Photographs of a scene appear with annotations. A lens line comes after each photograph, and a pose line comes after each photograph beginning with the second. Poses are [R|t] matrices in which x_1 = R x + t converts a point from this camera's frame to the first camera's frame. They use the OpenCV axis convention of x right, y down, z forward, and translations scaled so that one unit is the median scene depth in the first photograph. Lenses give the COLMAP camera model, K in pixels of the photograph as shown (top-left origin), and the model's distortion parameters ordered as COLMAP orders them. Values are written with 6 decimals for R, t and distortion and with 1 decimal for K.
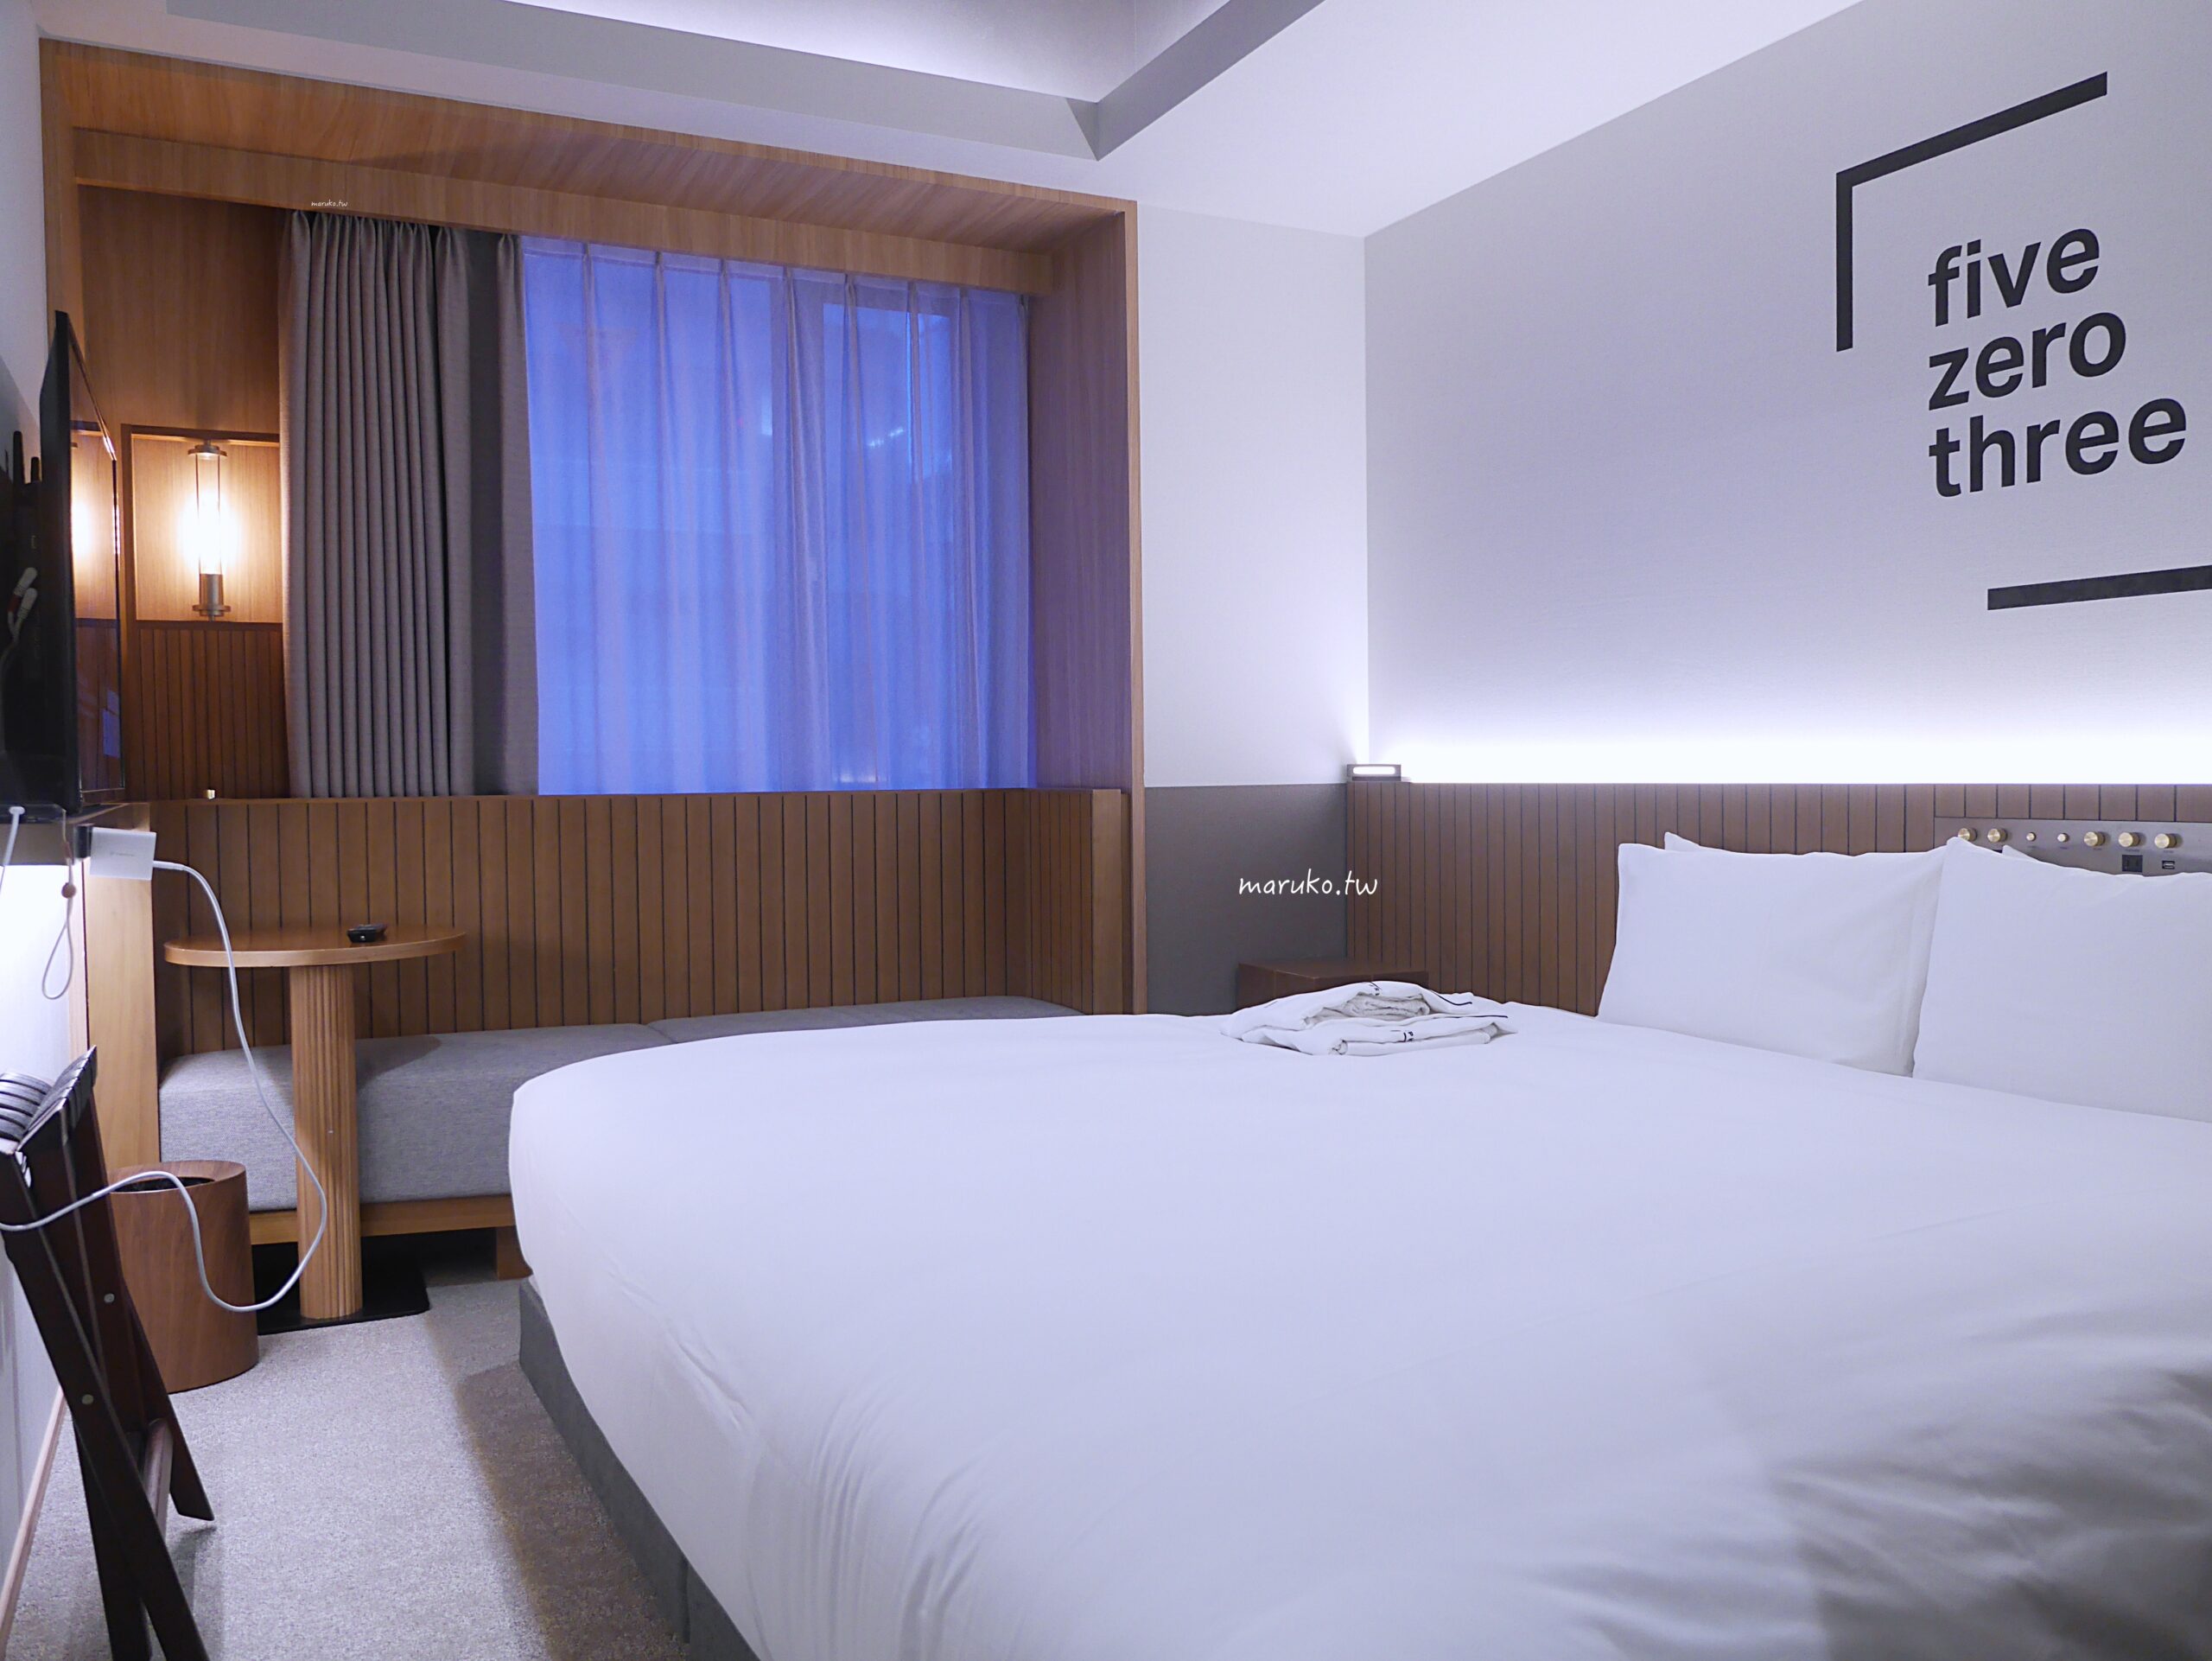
lens RADIAL K [[1782.8, 0, 1106.0], [0, 1782.8, 830.5], [0, 0, 1]] dist [0.001408, -0.001012]
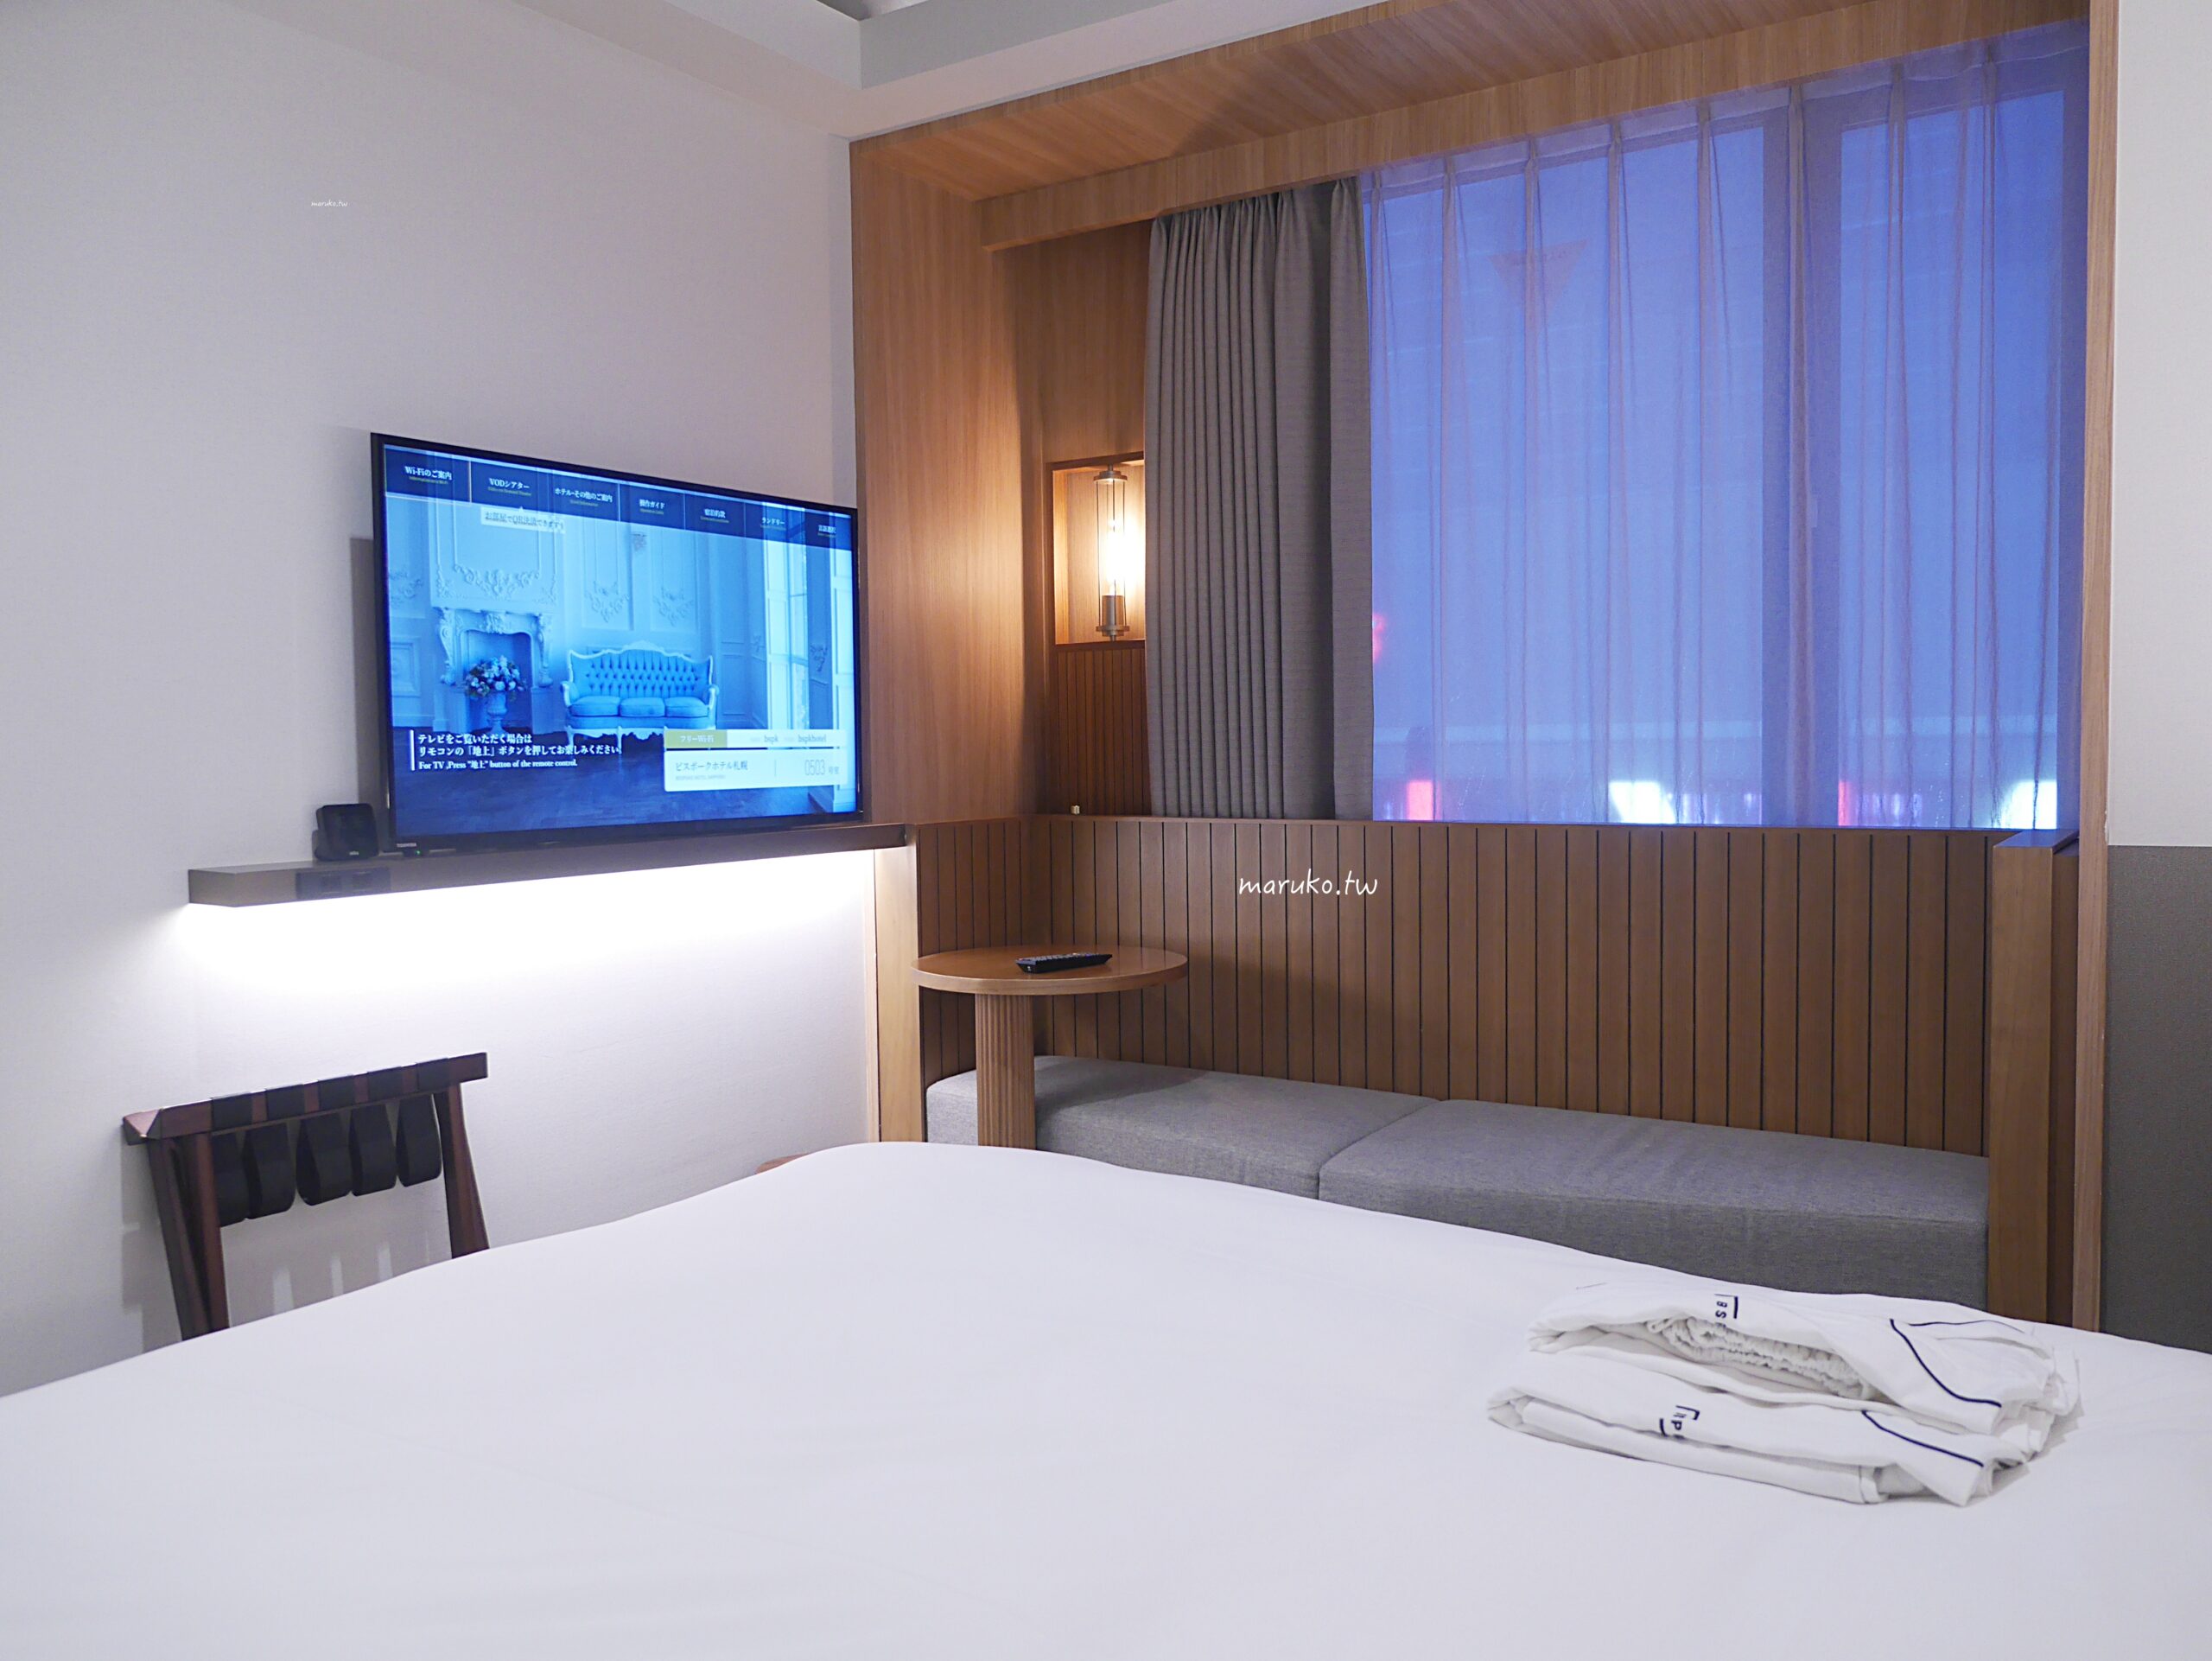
lens RADIAL K [[1780.9, 0, 1106.0], [0, 1780.9, 830.5], [0, 0, 1]] dist [0.000583, 0.000542]
pose [[0.493333, 0.049023, -0.868458, 0.397798], [-0.021541, 0.998793, 0.044144, -0.052966], [0.869574, -0.003070, 0.493793, 0.484172]]
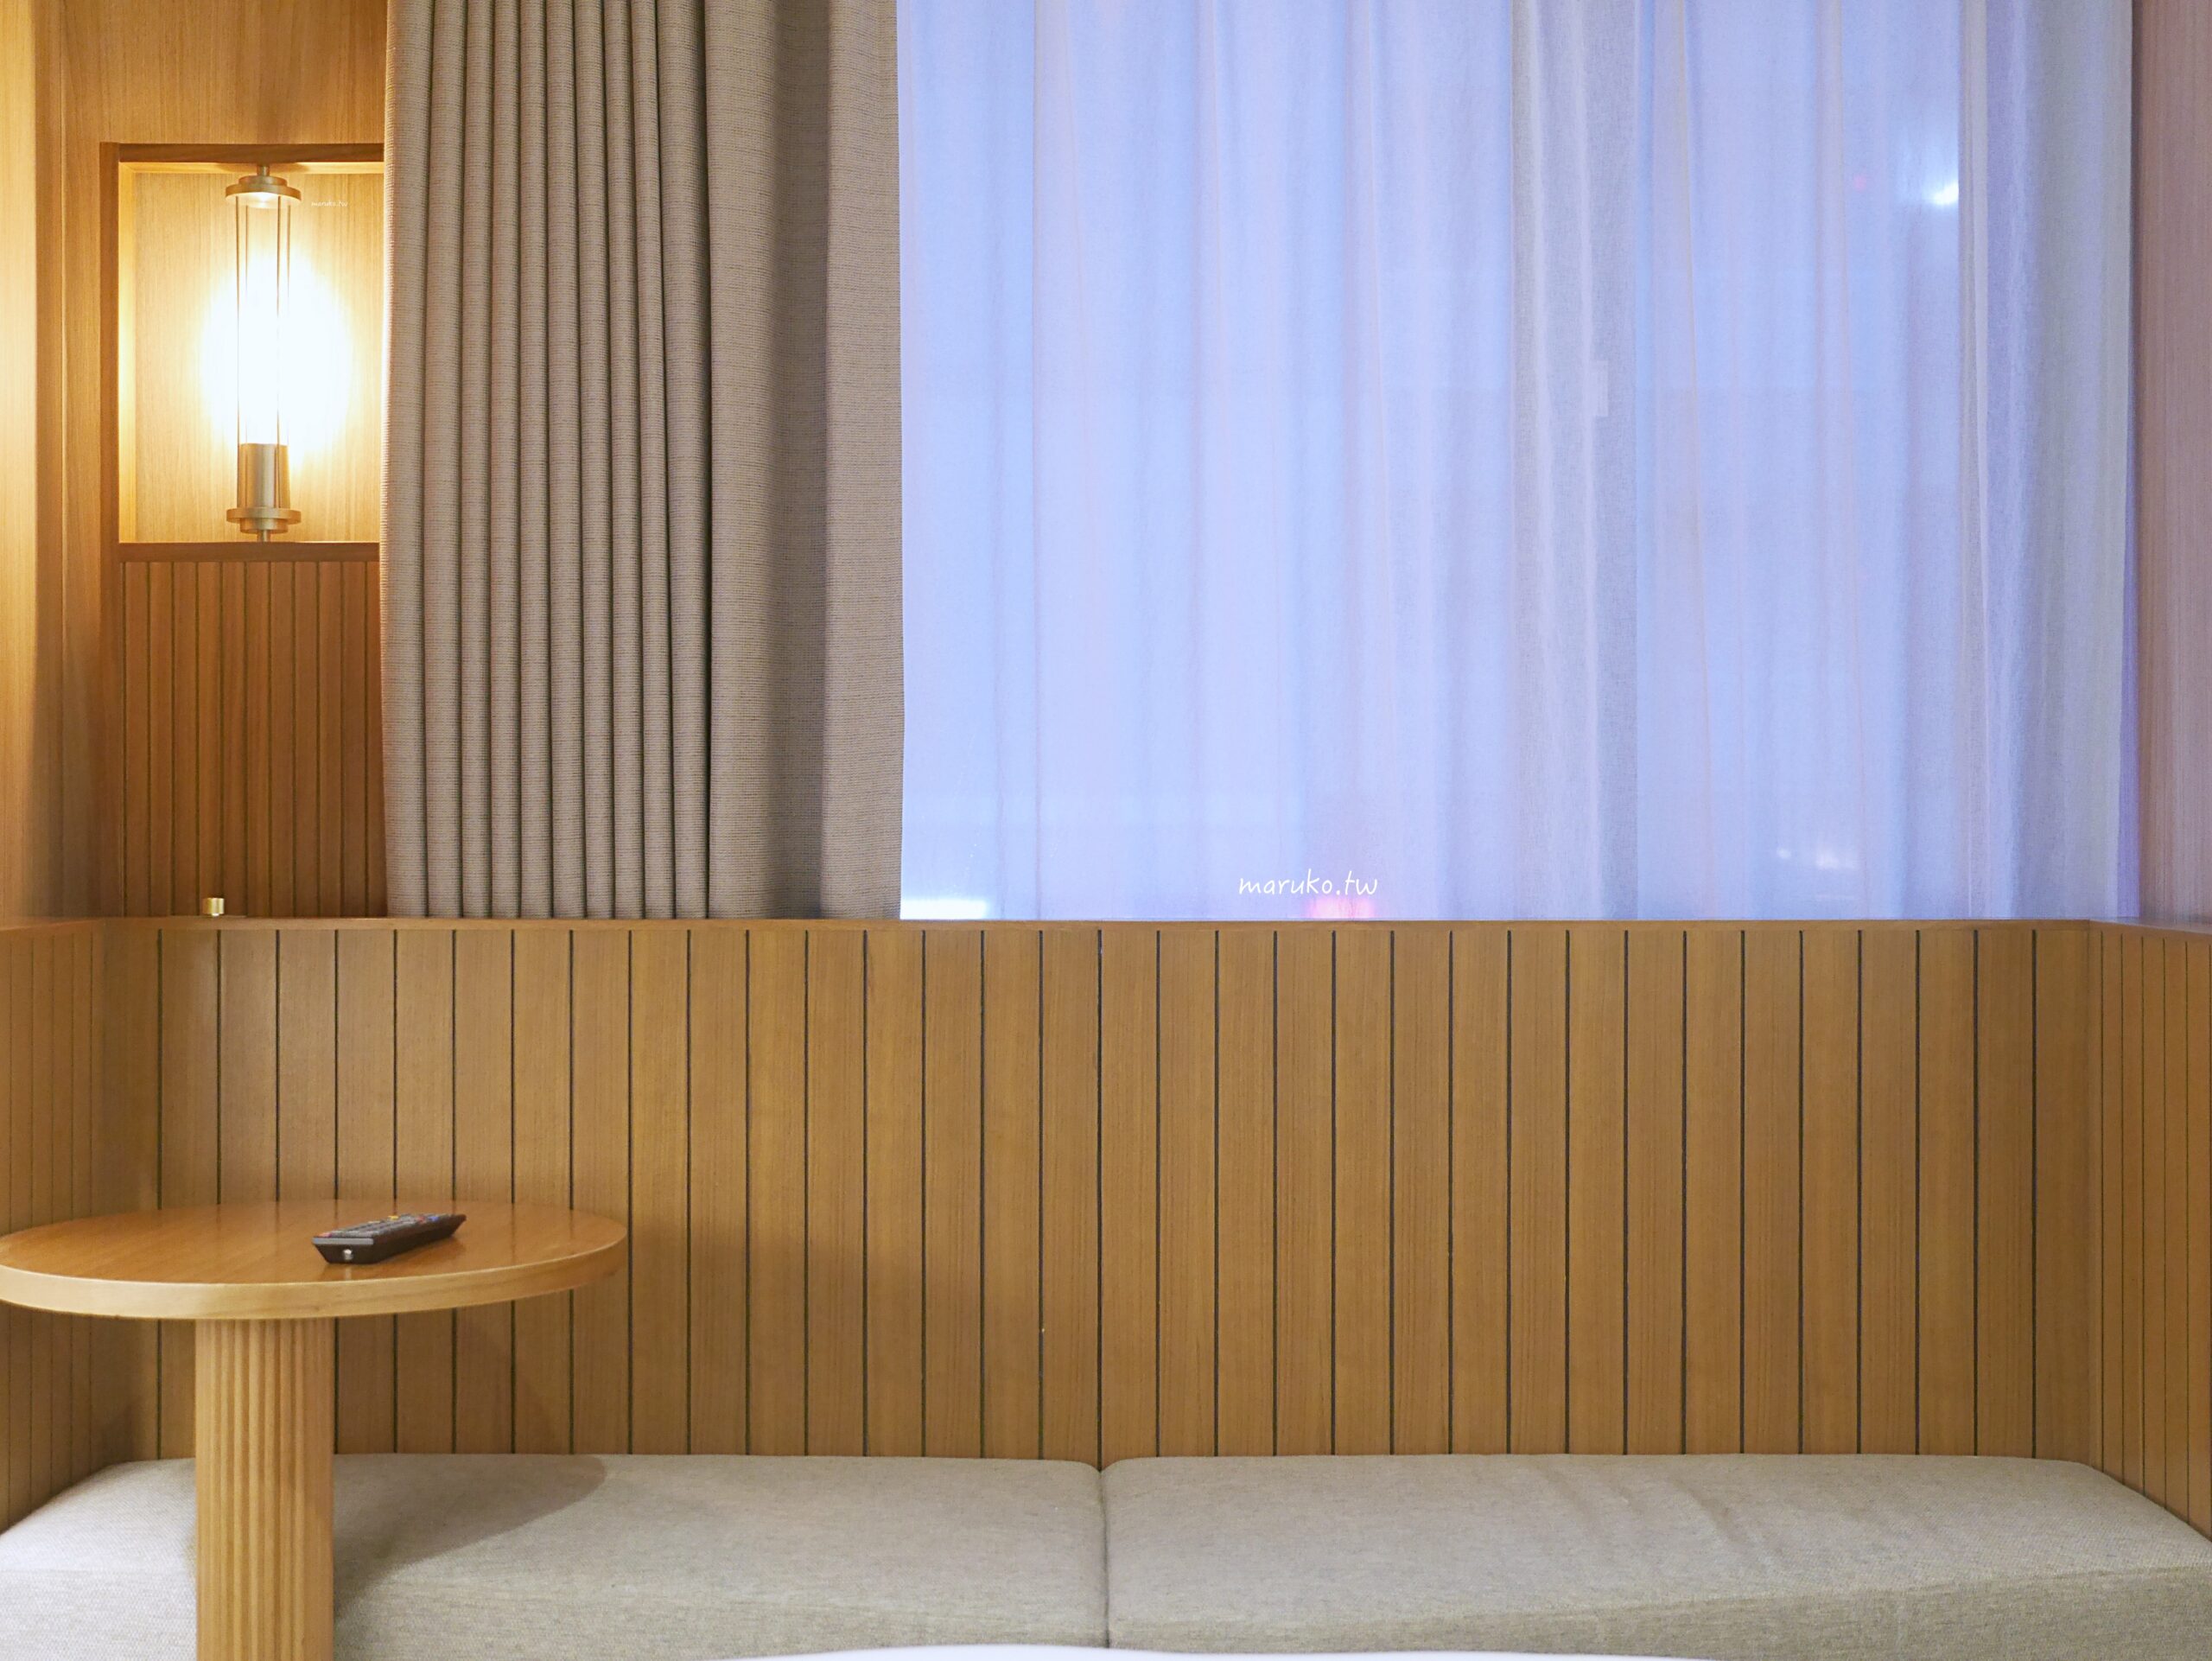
lens RADIAL K [[3140.4, 0, 1106.0], [0, 3140.4, 830.5], [0, 0, 1]] dist [0.002697, 0.063129]
pose [[0.896408, 0.013080, -0.443037, 0.075634], [-0.025590, 0.999424, -0.022270, -0.027055], [0.442491, 0.031301, 0.896227, 0.345216]]
